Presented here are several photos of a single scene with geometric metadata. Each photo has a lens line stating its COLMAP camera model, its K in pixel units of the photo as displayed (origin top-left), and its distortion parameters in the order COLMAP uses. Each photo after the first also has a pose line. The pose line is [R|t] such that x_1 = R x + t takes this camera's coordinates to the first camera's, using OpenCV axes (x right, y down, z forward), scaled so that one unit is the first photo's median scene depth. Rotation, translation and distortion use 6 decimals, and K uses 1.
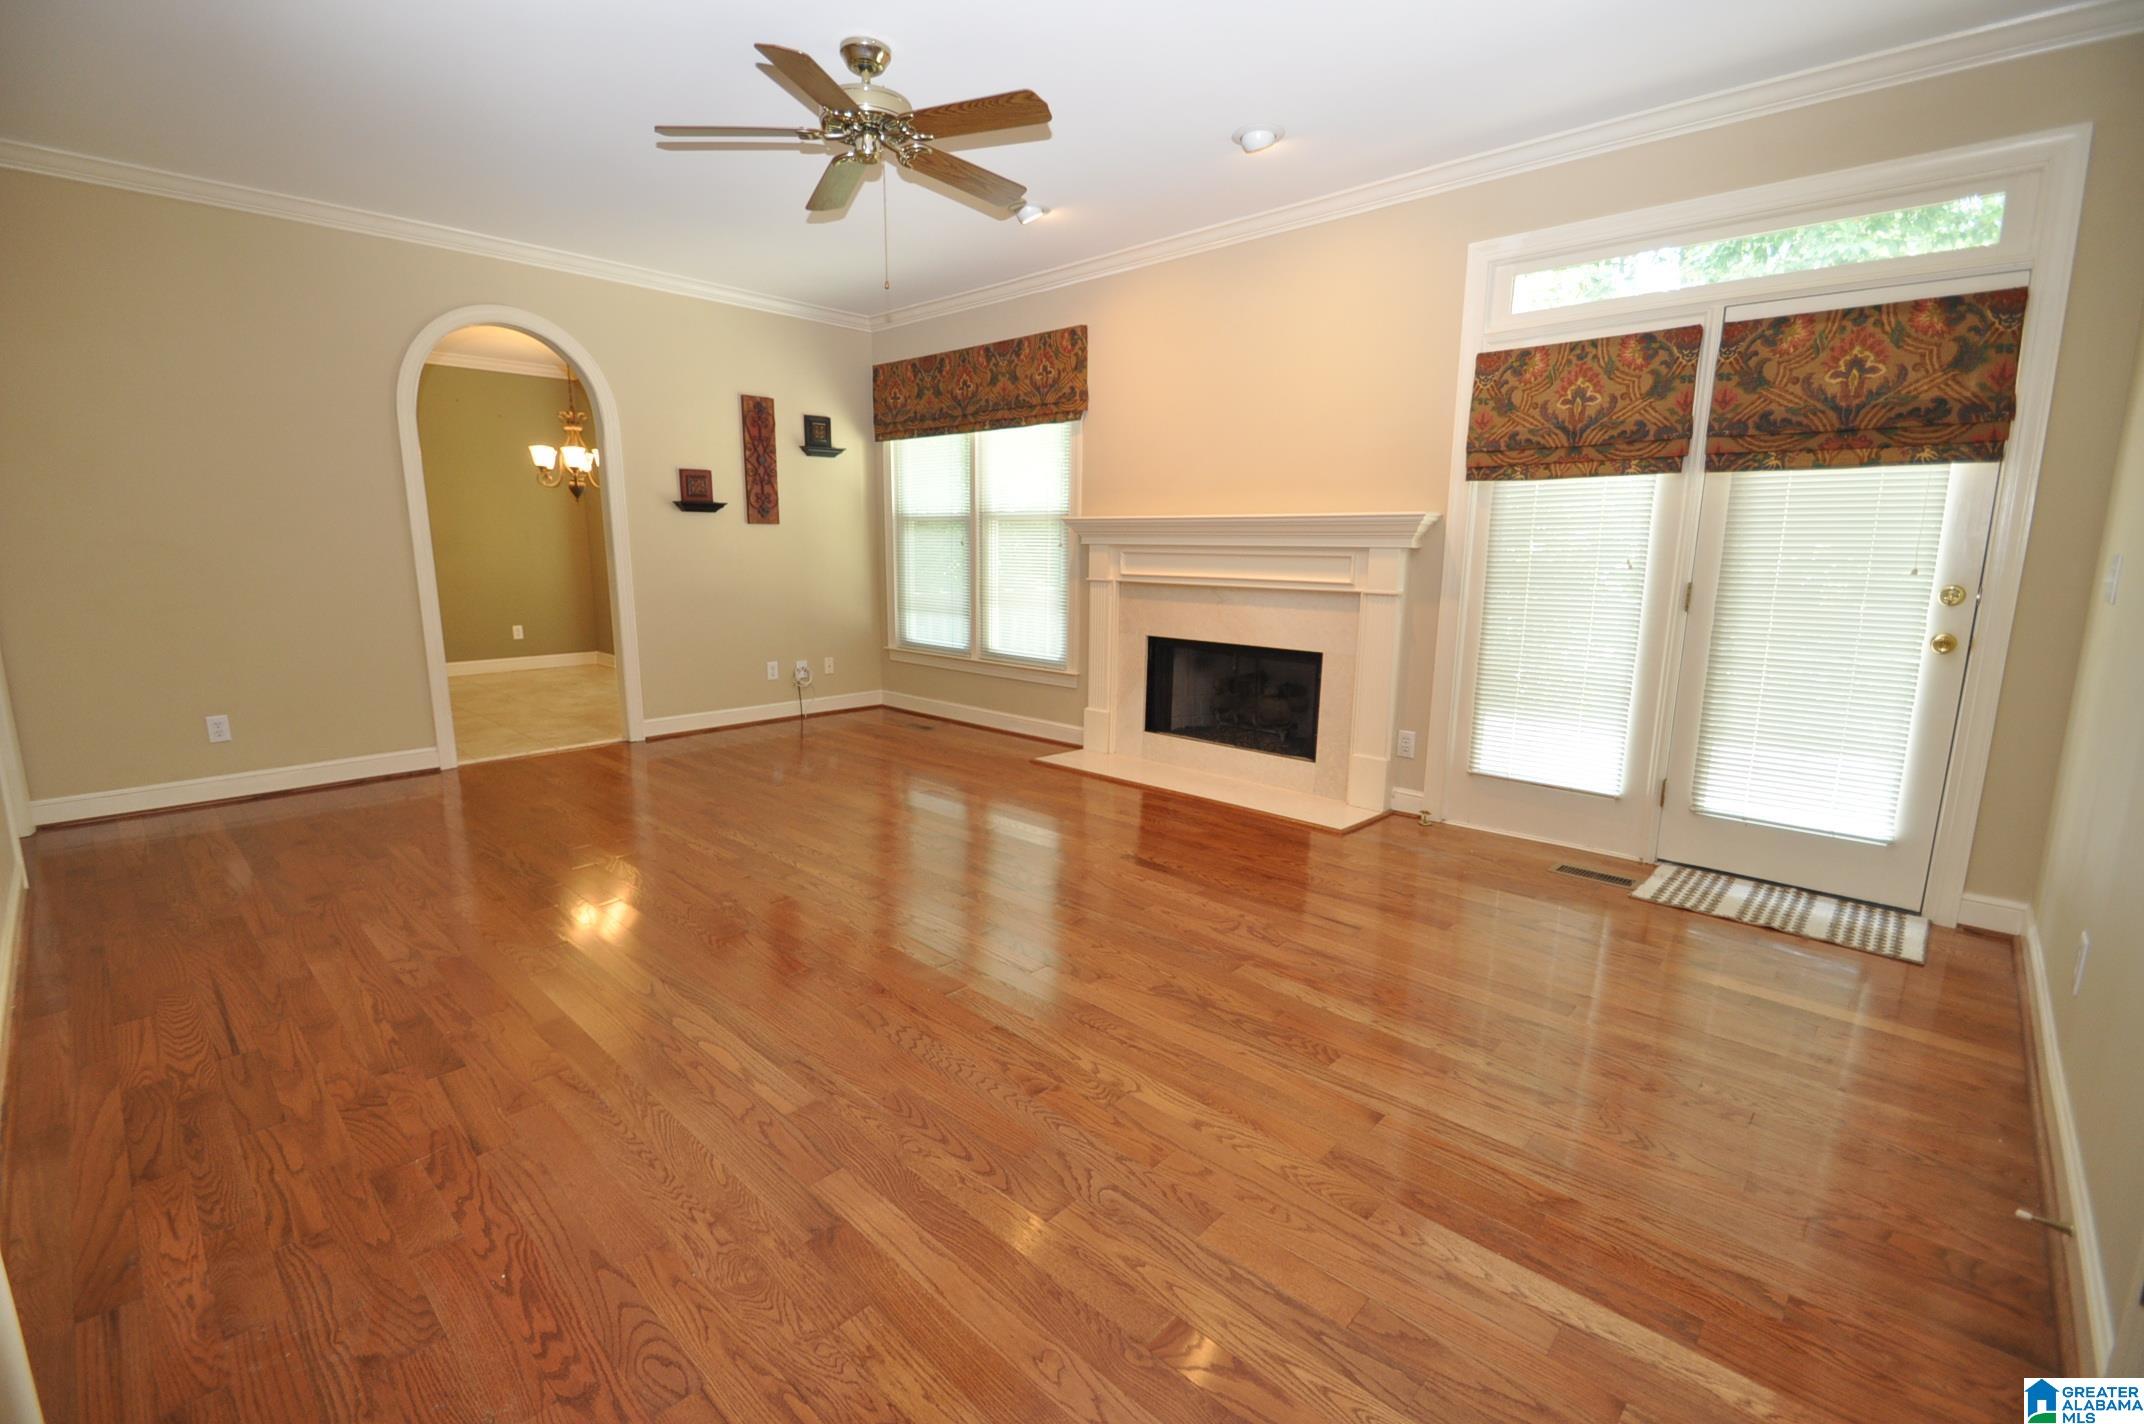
lens RADIAL K [[939.1, 0, 998.9], [0, 939.1, 698.9], [0, 0, 1]] dist [0.036864, -0.035389]
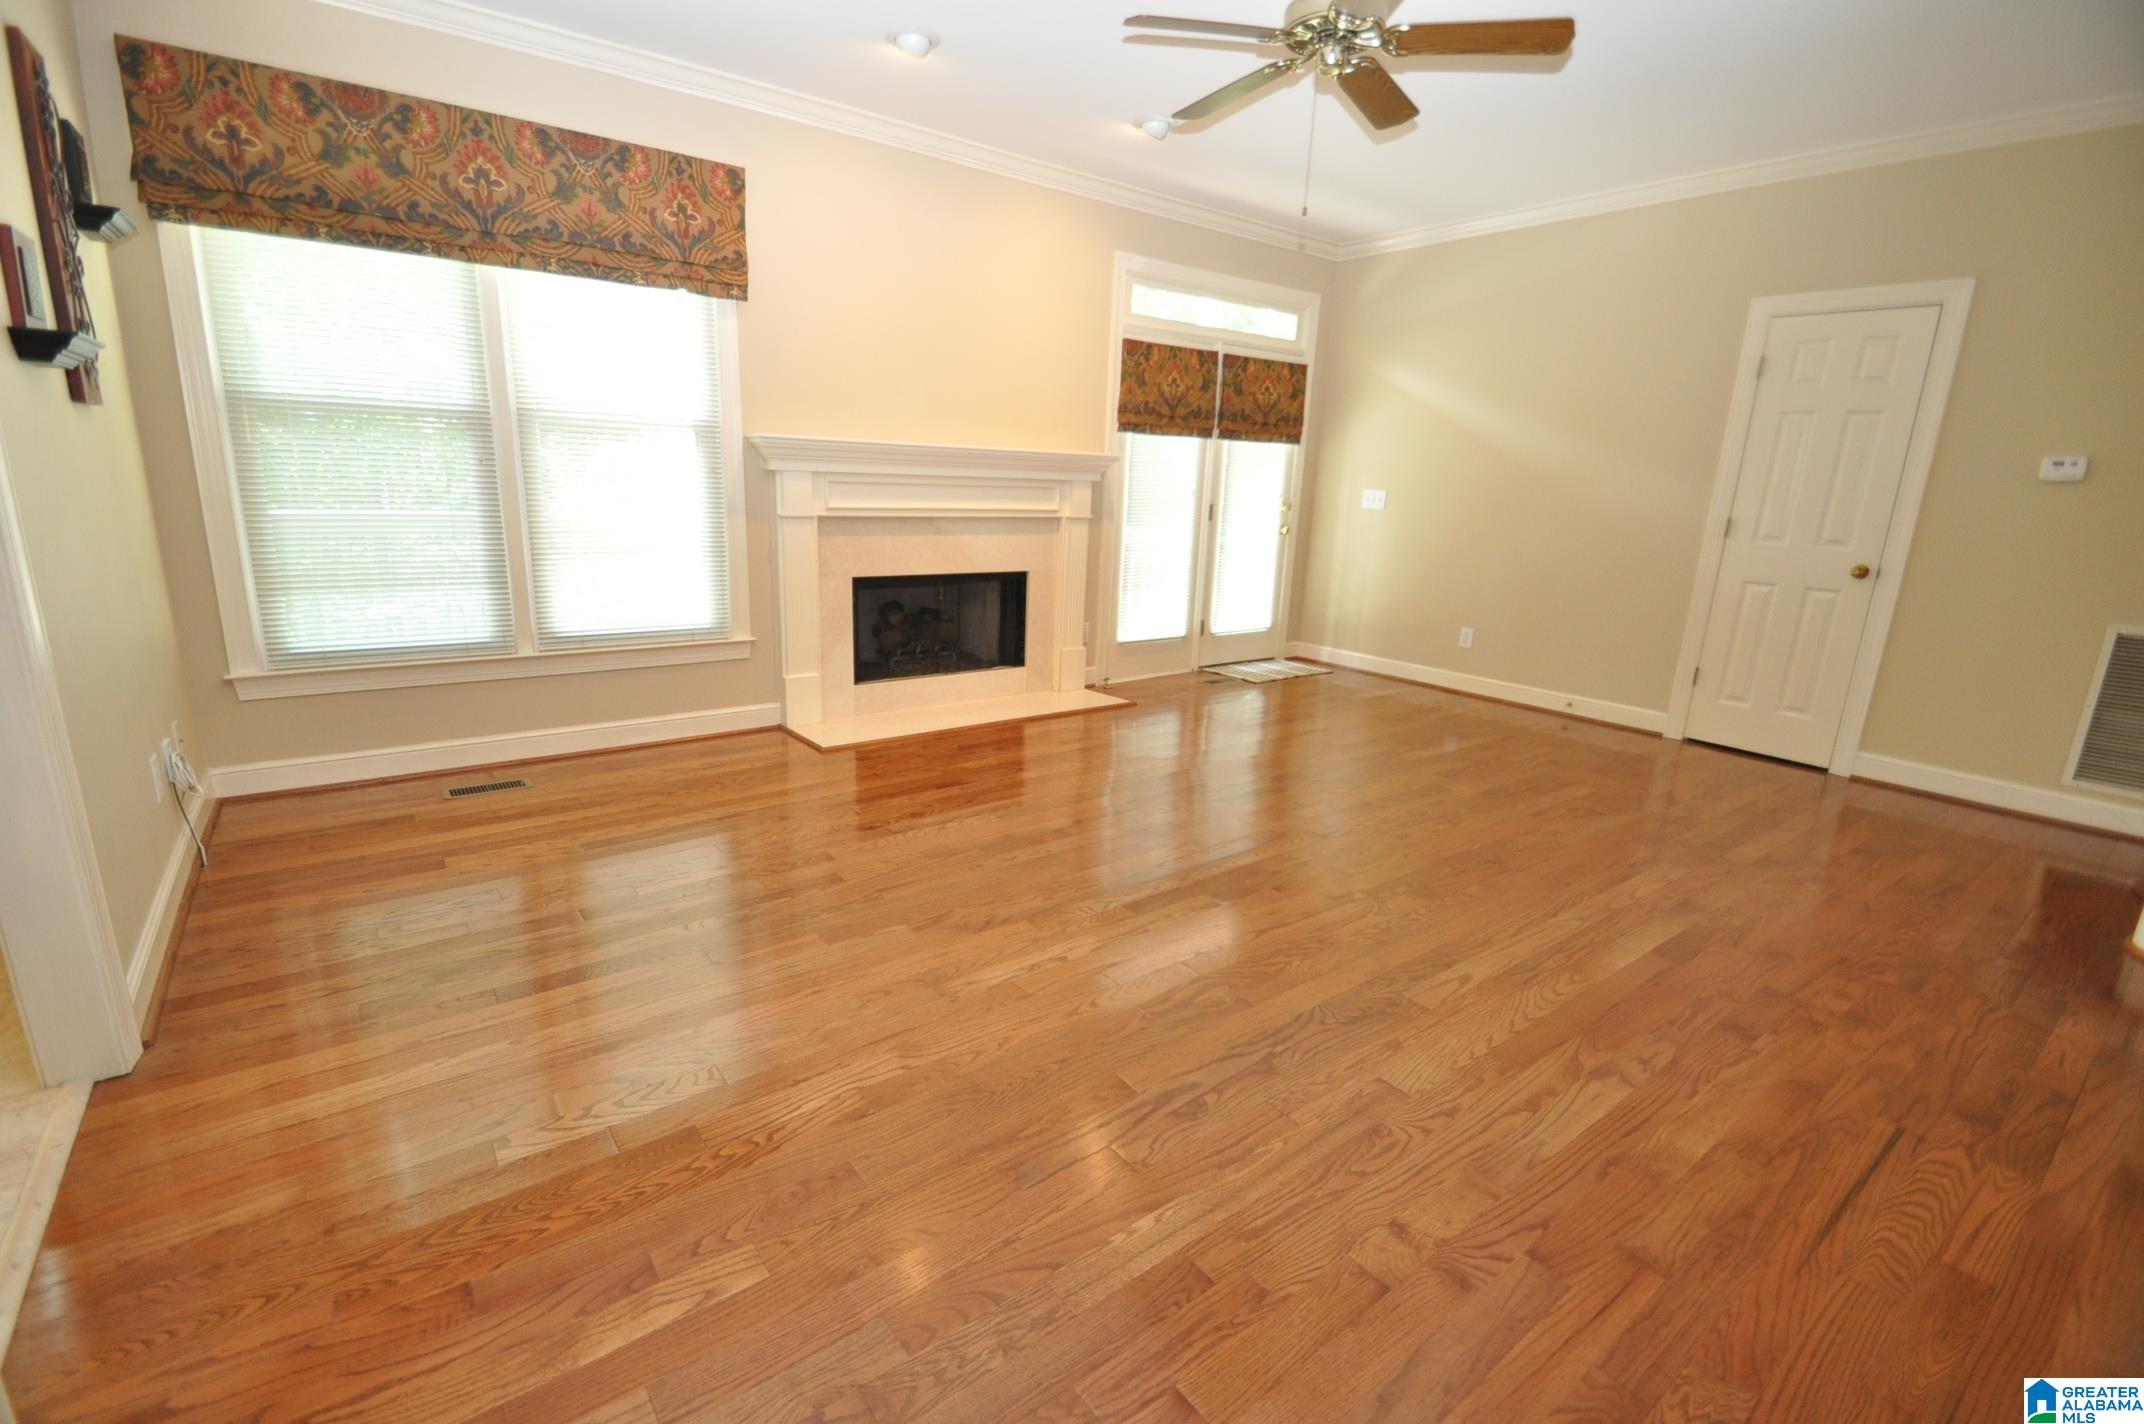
lens RADIAL K [[947.8, 0, 1072.0], [0, 947.8, 712.0], [0, 0, 1]] dist [0.003076, -0.015860]
pose [[0.124742, -0.237908, 0.963244, -0.811774], [0.131613, 0.966215, 0.221598, -0.133192], [-0.983421, 0.099133, 0.151840, 0.787067]]
